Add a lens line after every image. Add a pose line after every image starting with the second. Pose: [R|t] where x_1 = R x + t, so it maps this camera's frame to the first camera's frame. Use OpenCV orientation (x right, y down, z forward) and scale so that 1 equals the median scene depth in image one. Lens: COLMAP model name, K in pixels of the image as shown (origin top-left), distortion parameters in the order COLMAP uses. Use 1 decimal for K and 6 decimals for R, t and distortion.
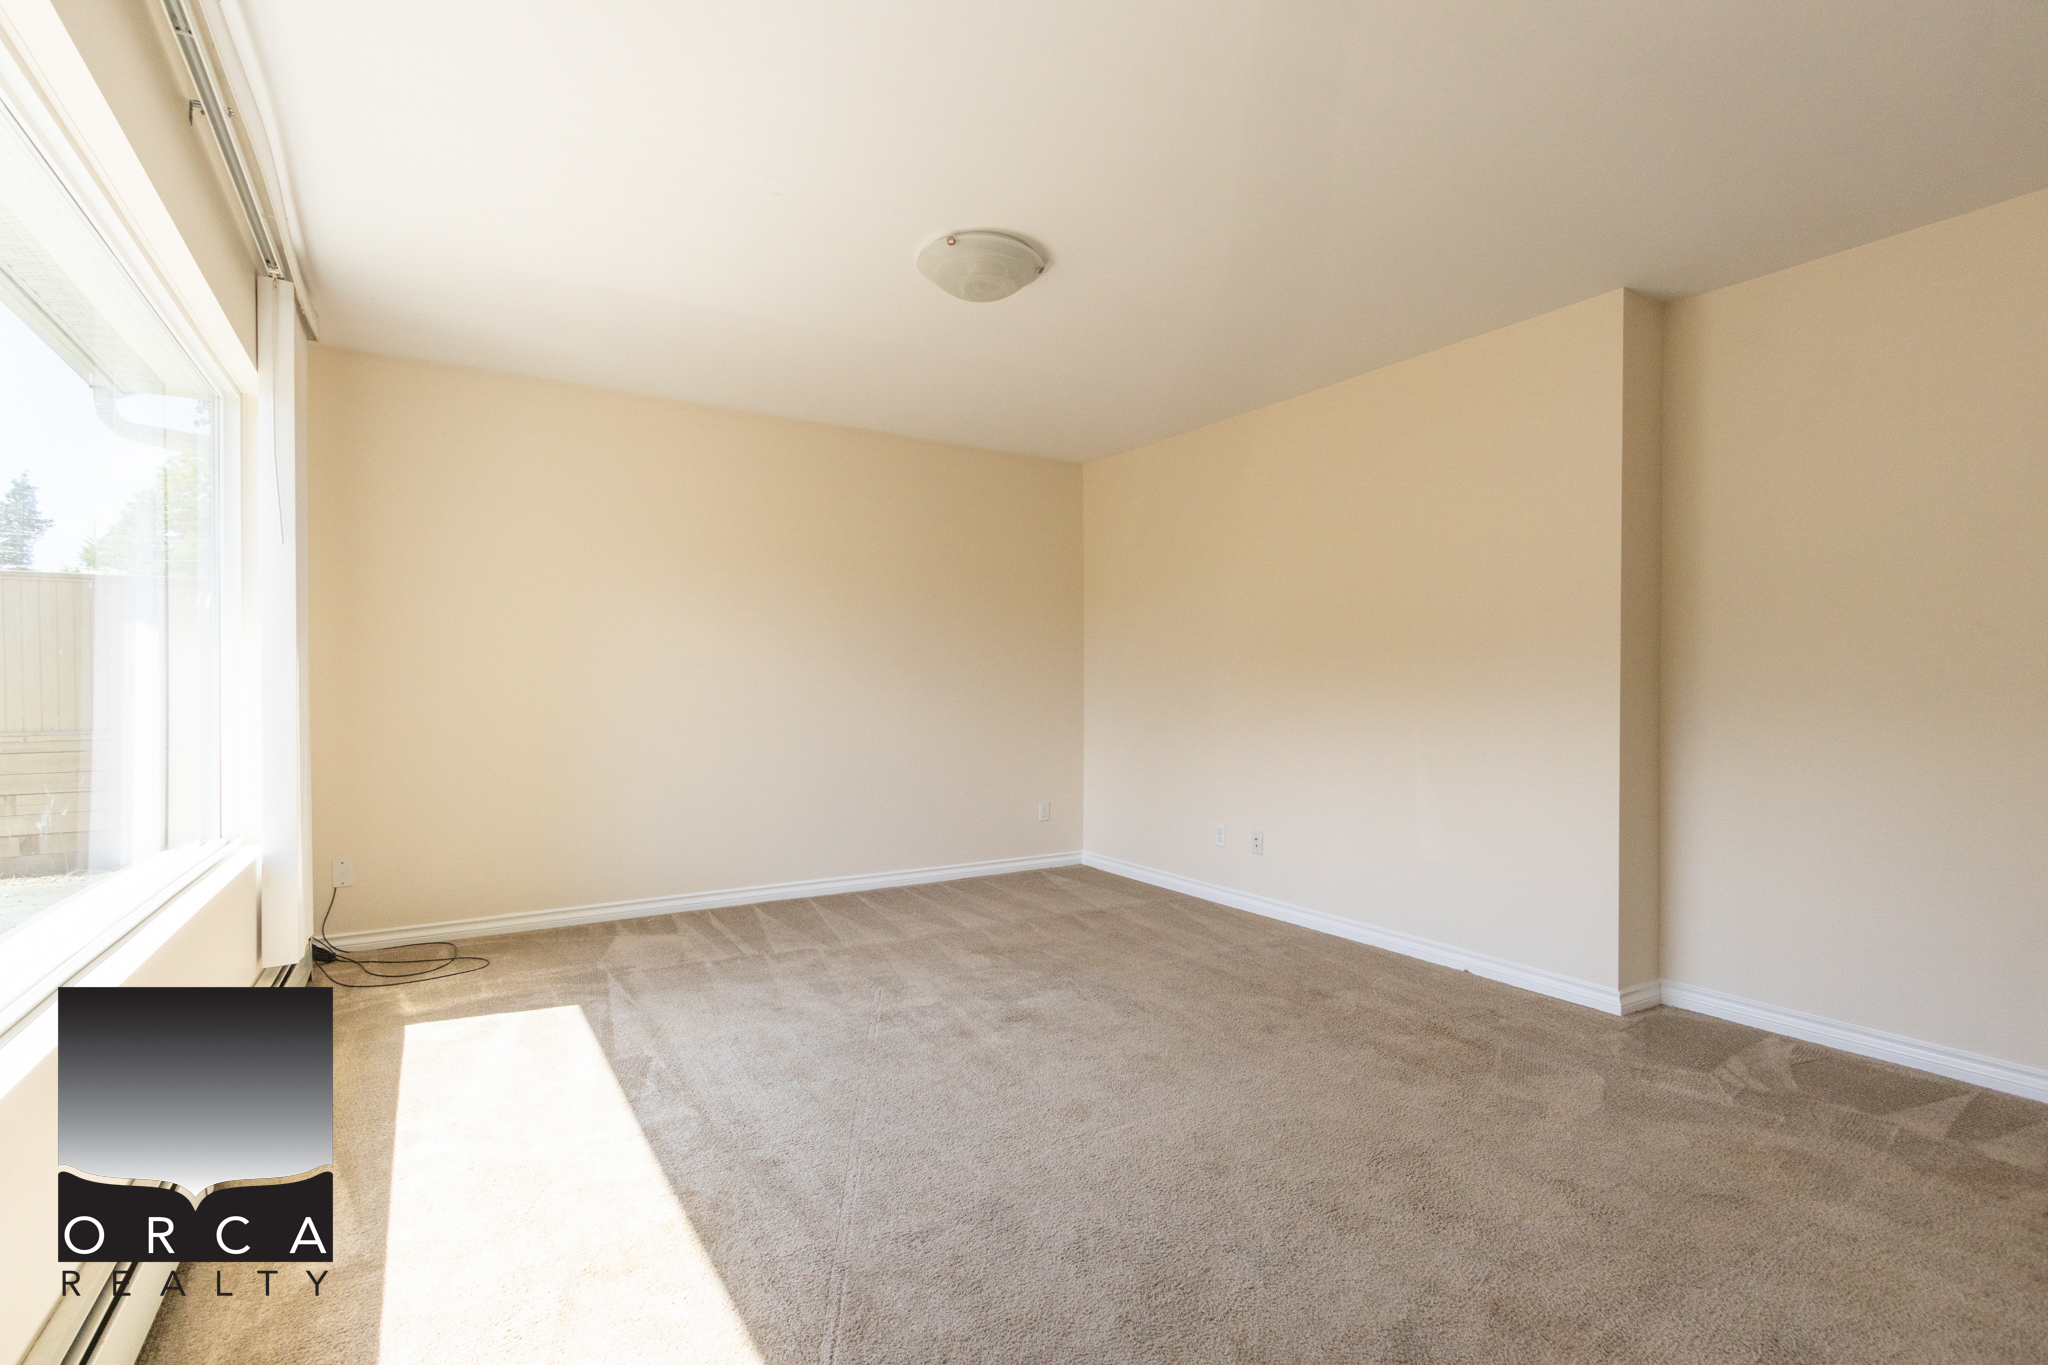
lens RADIAL K [[926.8, 0, 1009.1], [0, 926.8, 693.3], [0, 0, 1]] dist [0.007037, -0.002043]
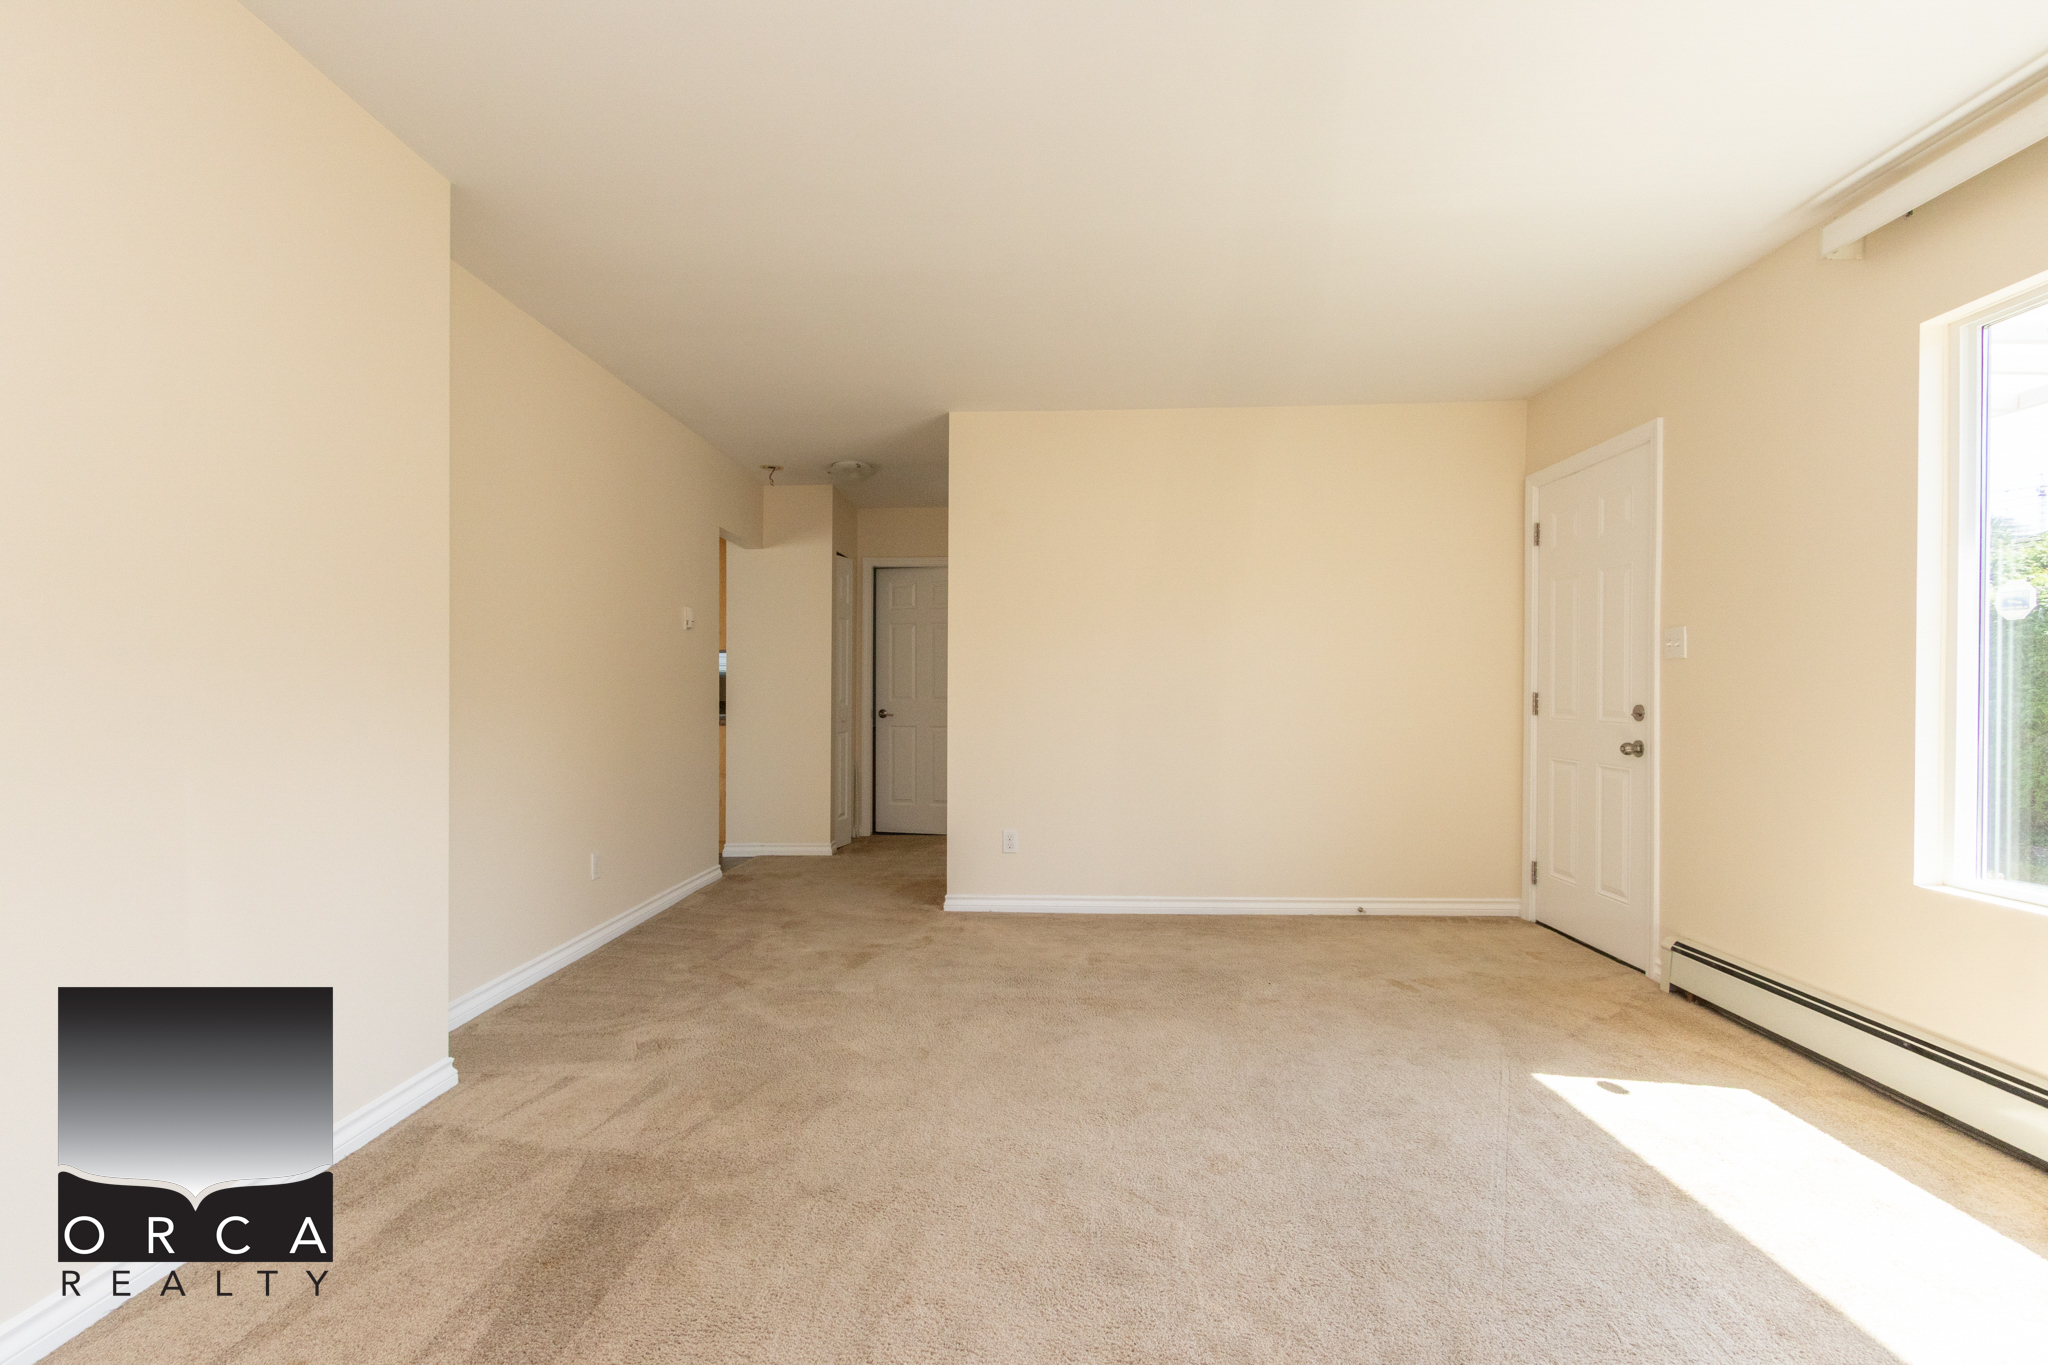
lens RADIAL K [[926.8, 0, 1000.1], [0, 926.8, 691.9], [0, 0, 1]] dist [0.007037, -0.002043]
pose [[-0.824417, -0.012236, 0.565851, -0.189524], [-0.007983, 0.999918, 0.009990, -0.004942], [-0.565927, 0.003719, -0.824447, 1.427365]]
